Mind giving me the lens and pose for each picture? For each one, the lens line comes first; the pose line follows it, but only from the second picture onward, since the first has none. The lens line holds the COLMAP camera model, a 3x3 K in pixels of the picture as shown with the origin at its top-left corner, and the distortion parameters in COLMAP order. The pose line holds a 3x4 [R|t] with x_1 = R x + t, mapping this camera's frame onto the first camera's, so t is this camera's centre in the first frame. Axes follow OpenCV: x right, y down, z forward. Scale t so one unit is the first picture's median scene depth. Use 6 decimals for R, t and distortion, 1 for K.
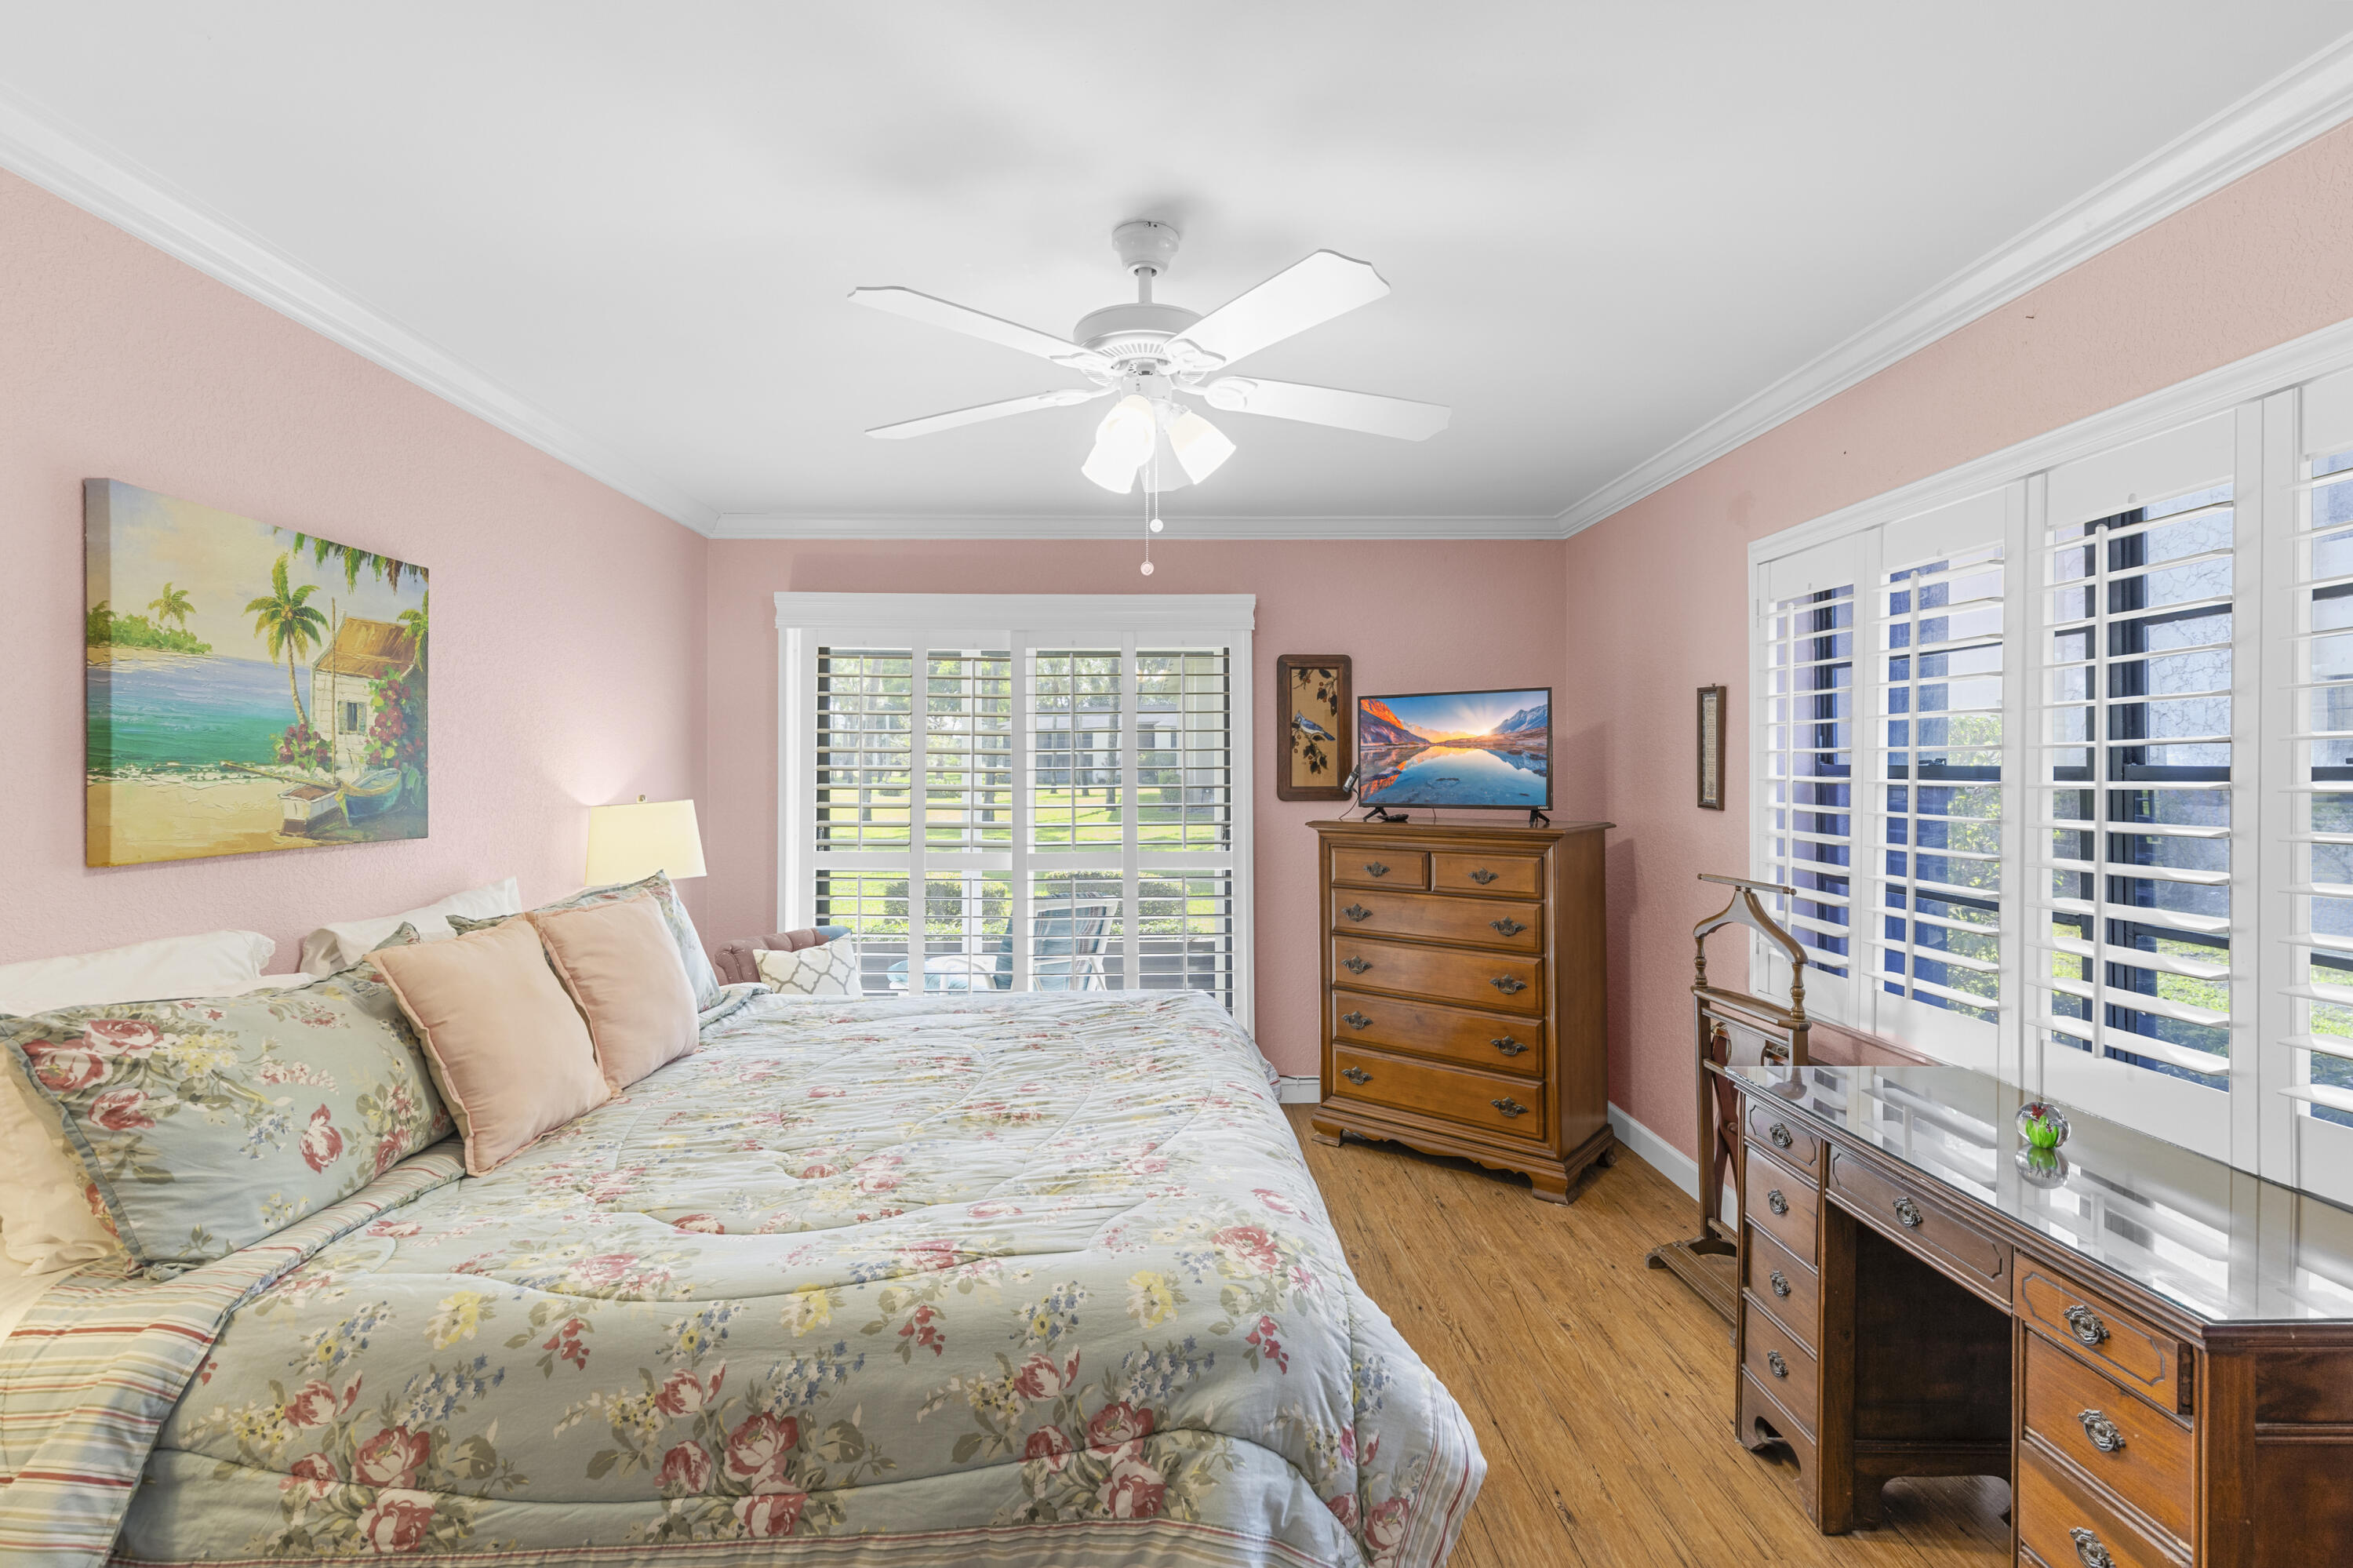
lens RADIAL K [[1067.5, 0, 1179.5], [0, 1067.5, 773.3], [0, 0, 1]] dist [-0.002575, 0.002081]
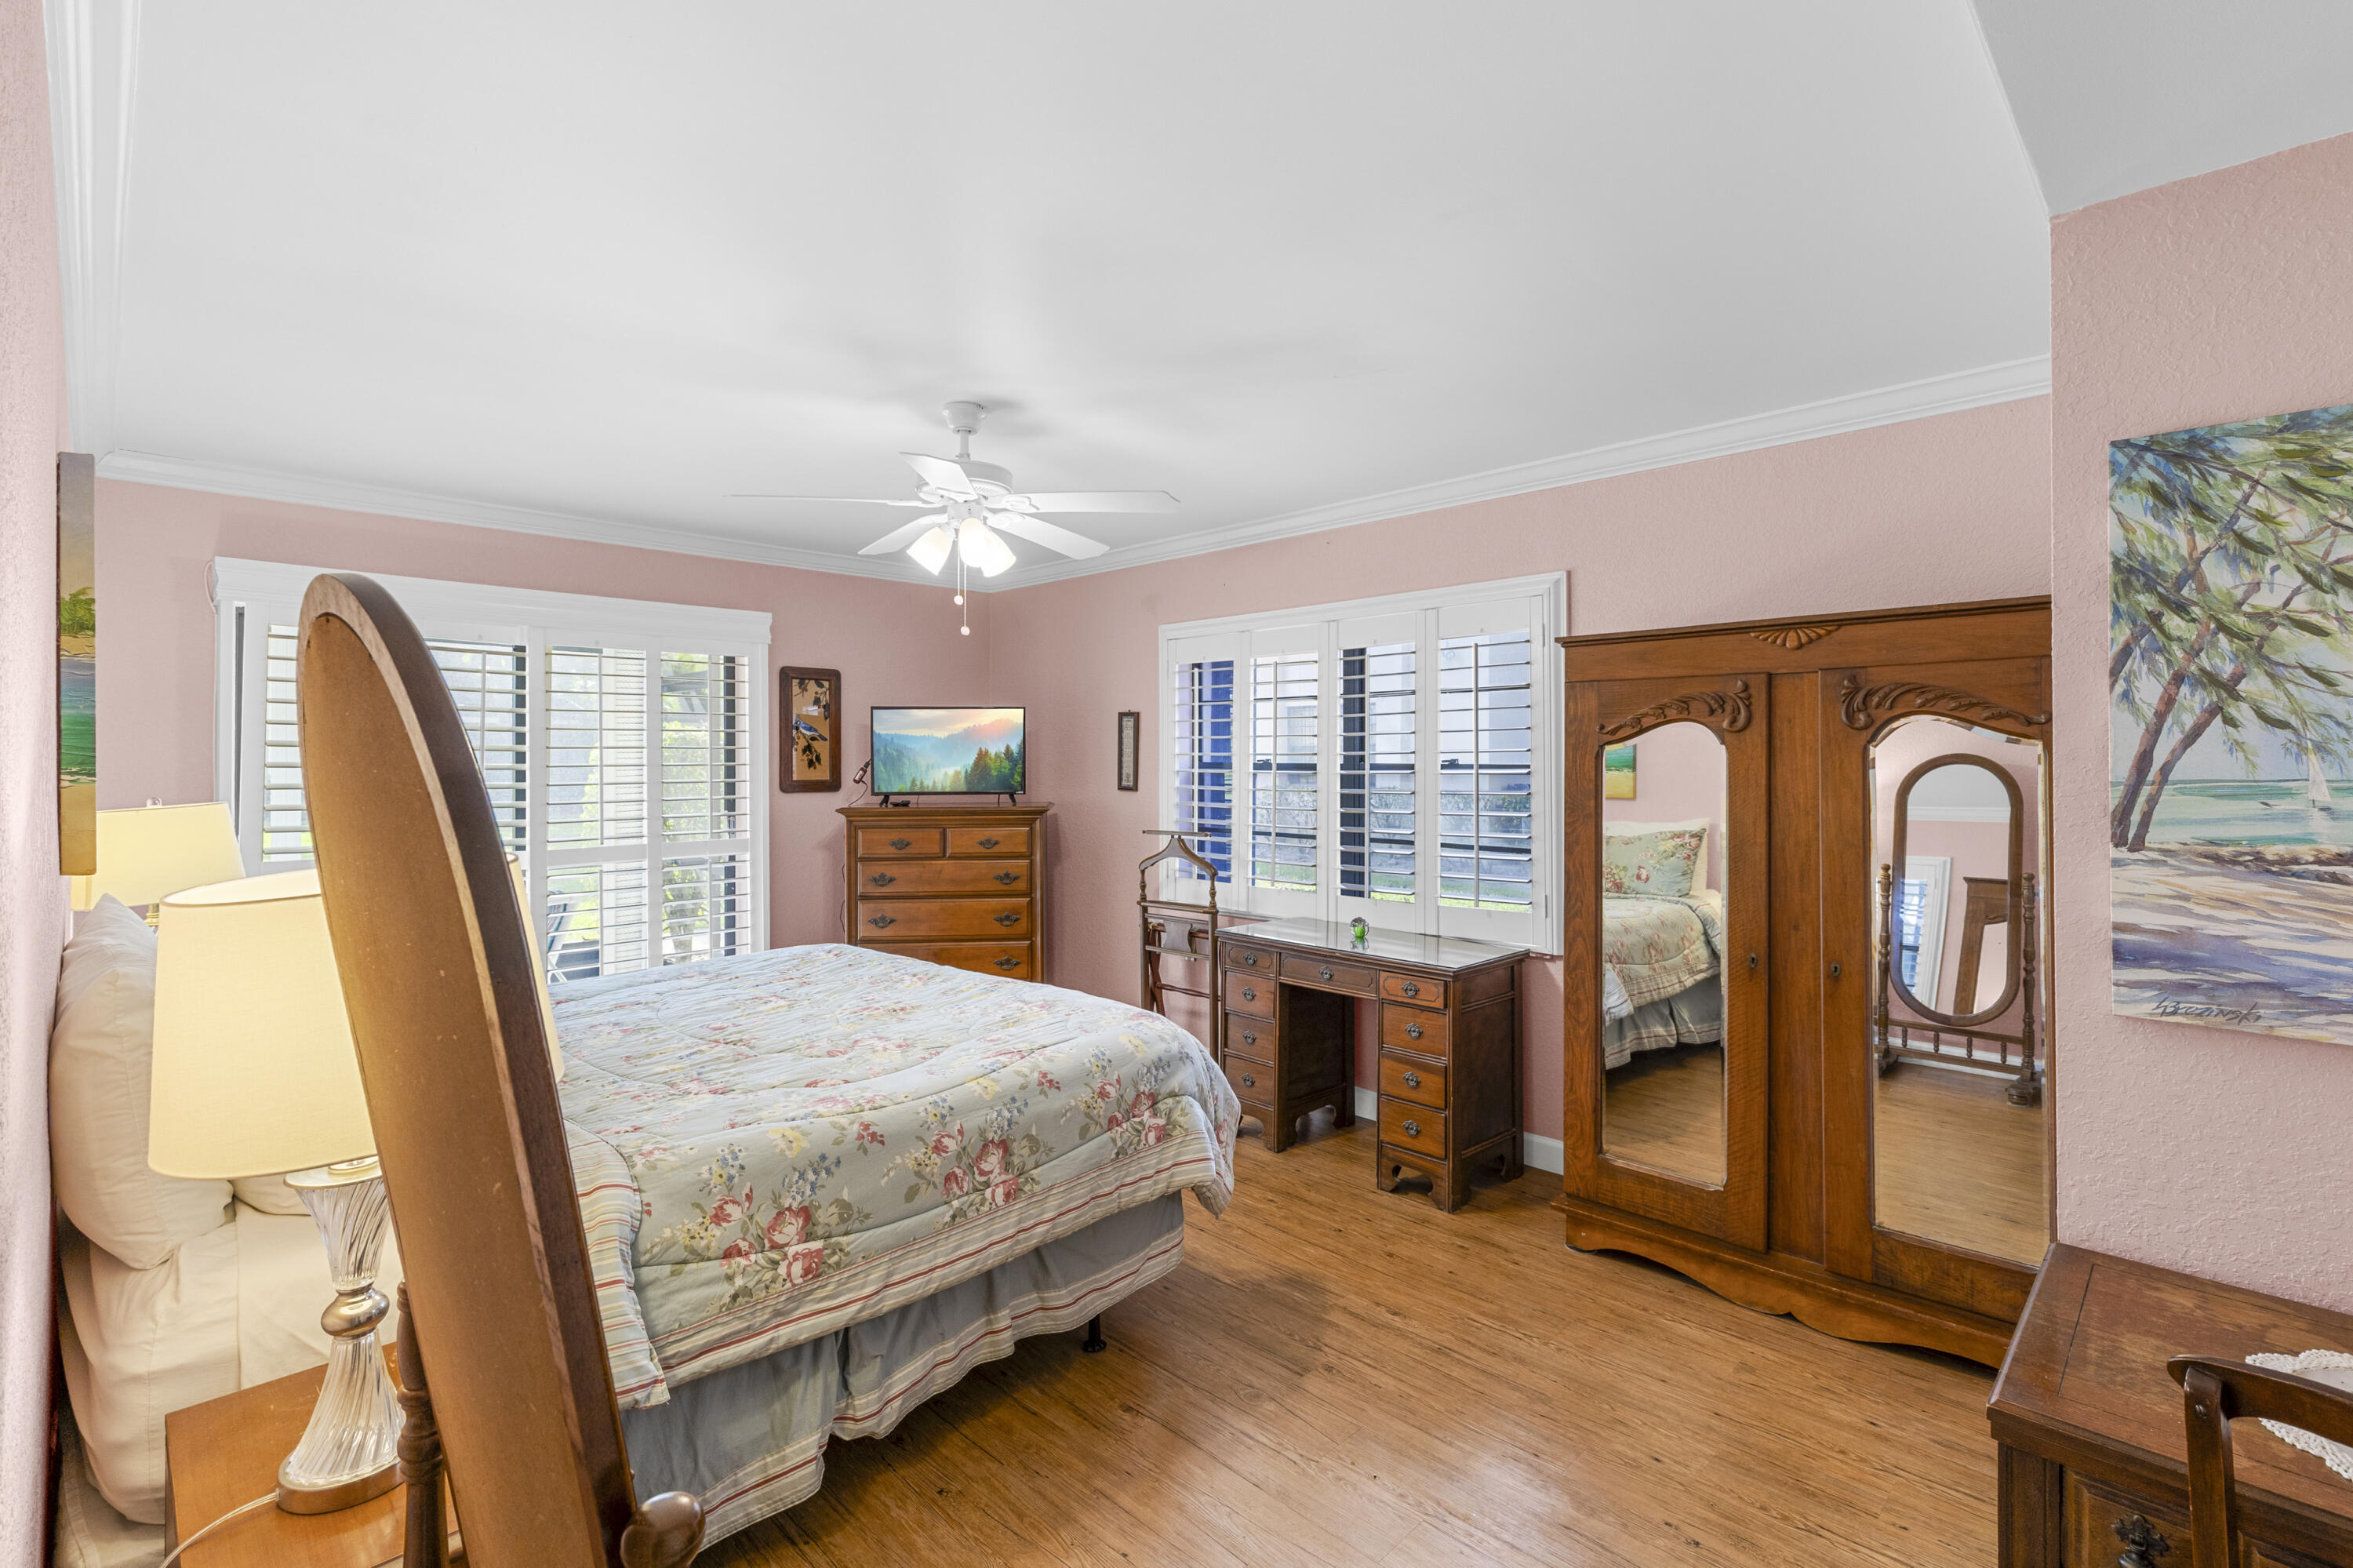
lens RADIAL K [[1067.5, 0, 1177.1], [0, 1067.5, 765.7], [0, 0, 1]] dist [-0.002575, 0.002081]
pose [[0.724011, -0.001858, 0.689786, -1.340245], [0.003019, 0.999995, -0.000475, -0.004410], [-0.689782, 0.002427, 0.724013, -0.452269]]
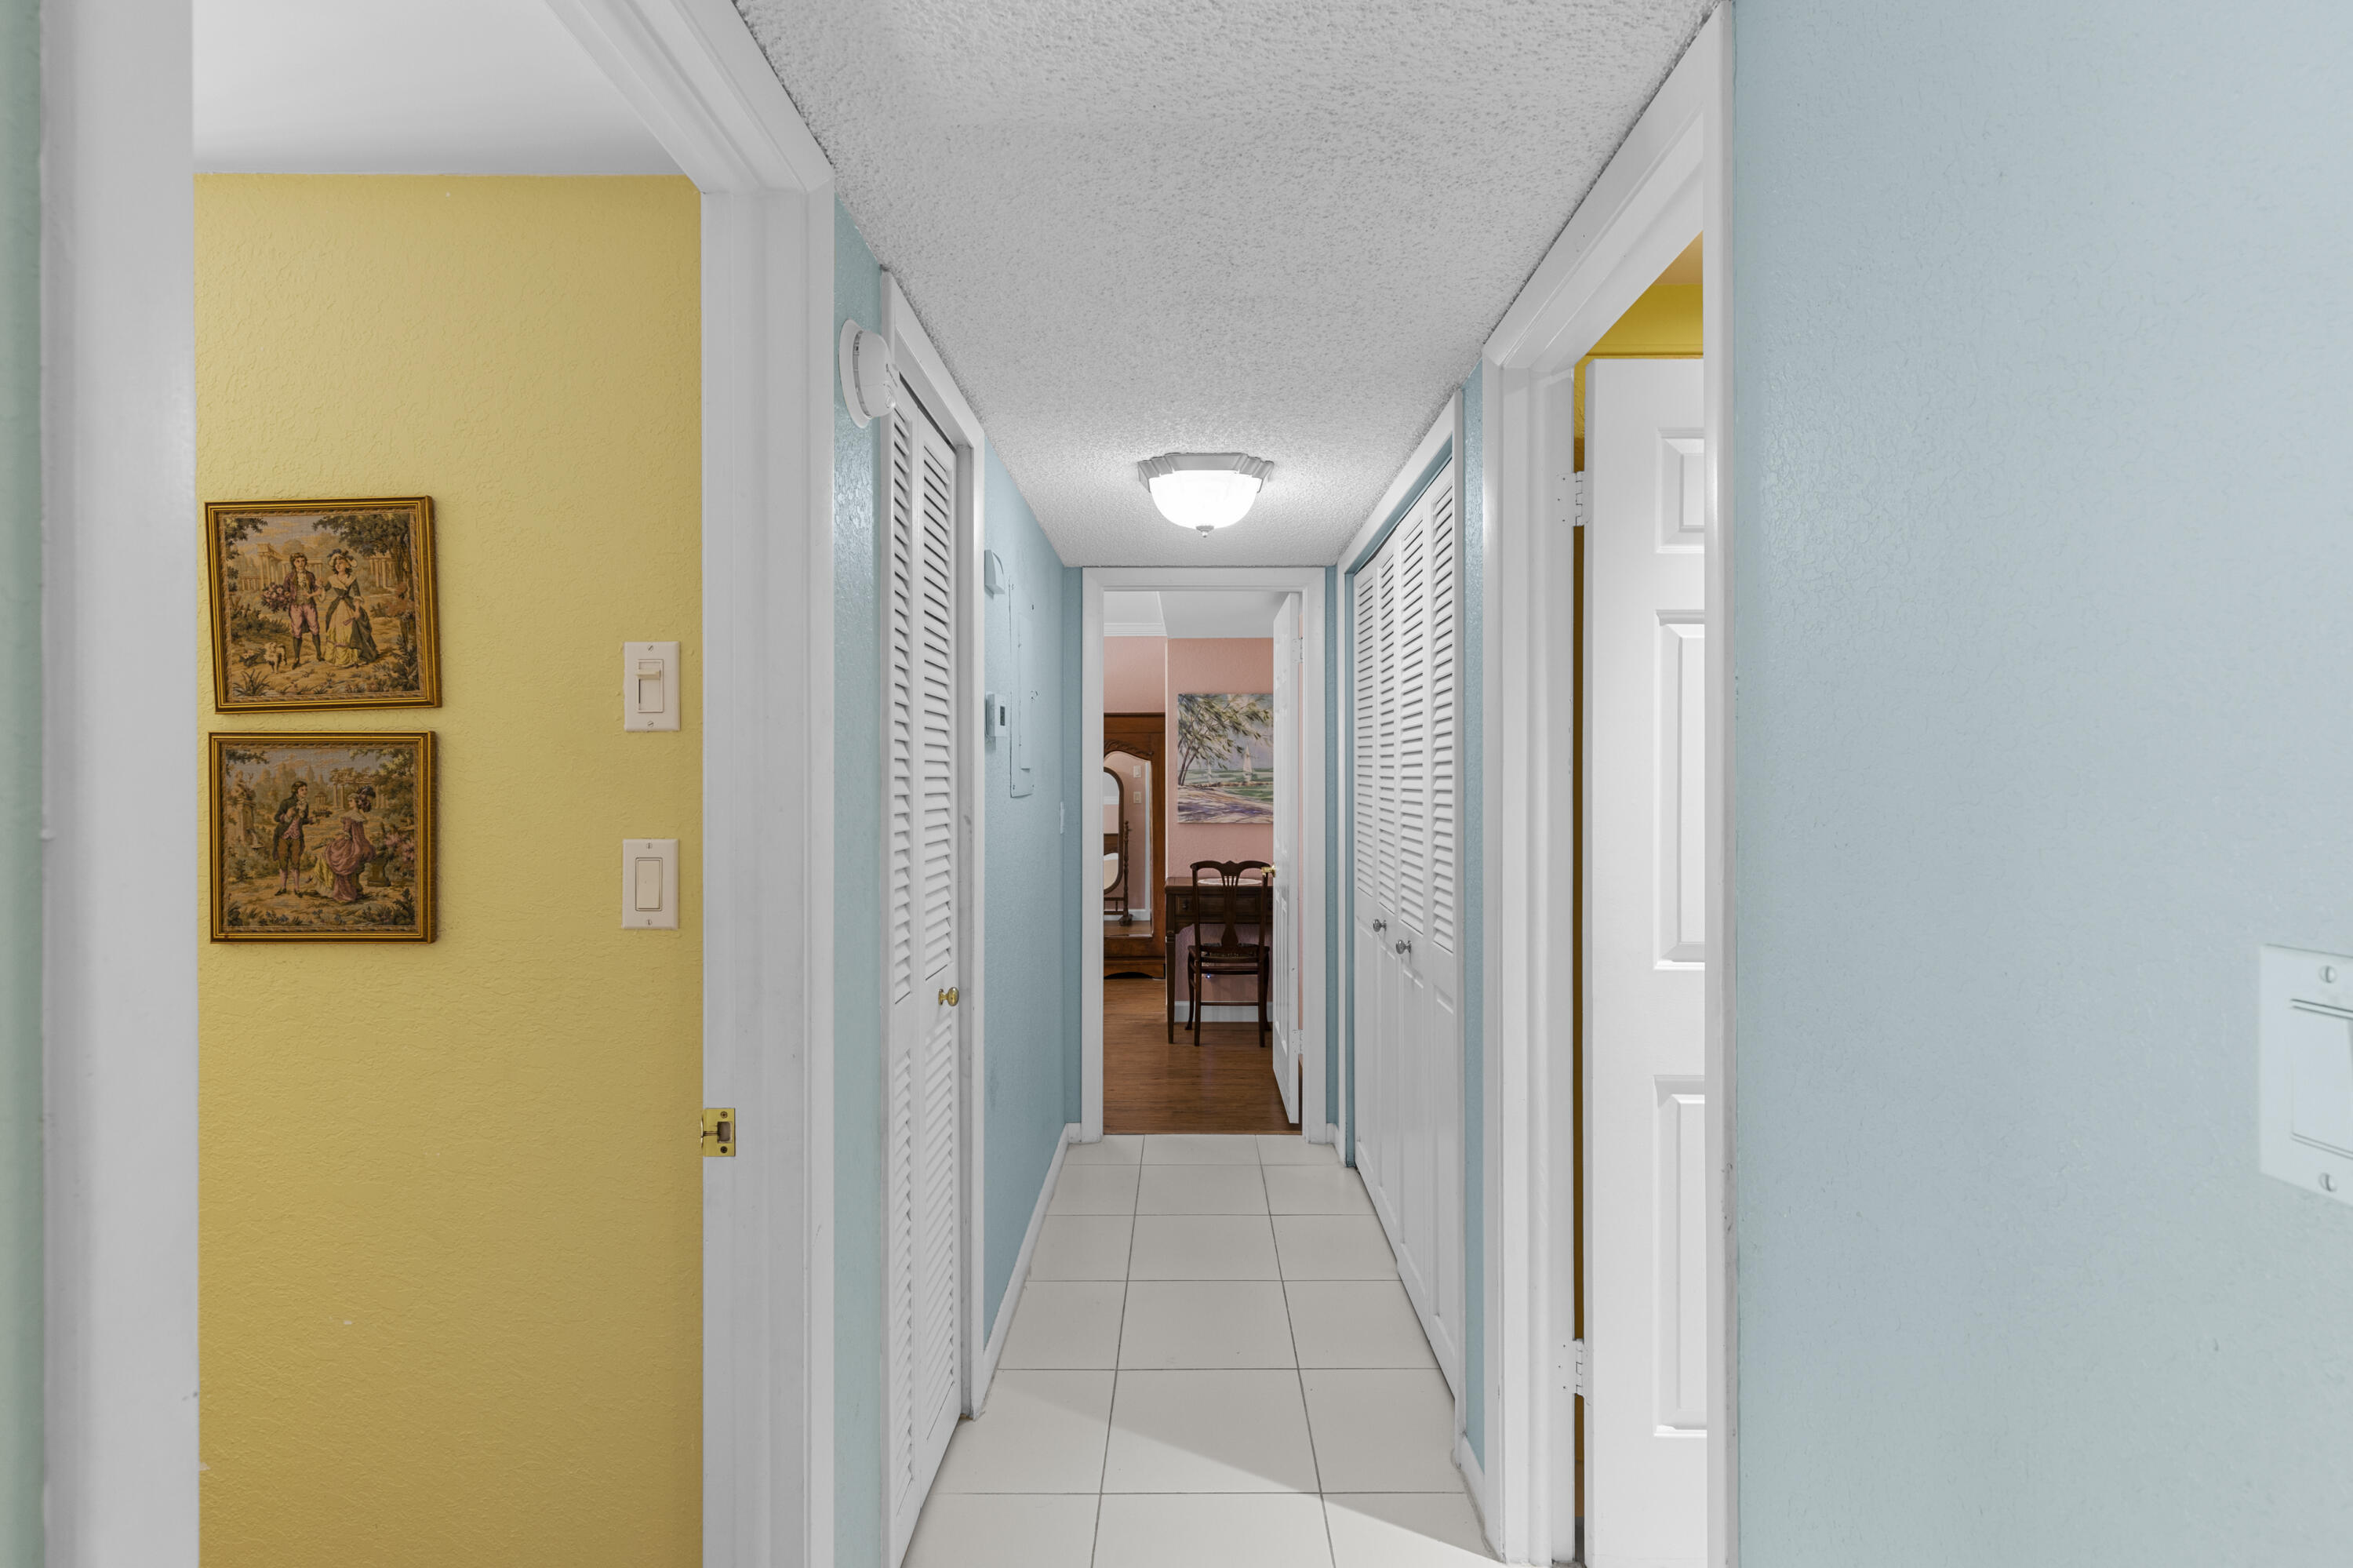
lens RADIAL K [[1067.5, 0, 1176.2], [0, 1067.5, 784.9], [0, 0, 1]] dist [-0.002575, 0.002081]
pose [[0.041057, -0.002830, 0.999153, -3.406020], [-0.003443, 0.999990, 0.002974, 0.038183], [-0.999151, -0.003563, 0.041047, -0.489092]]
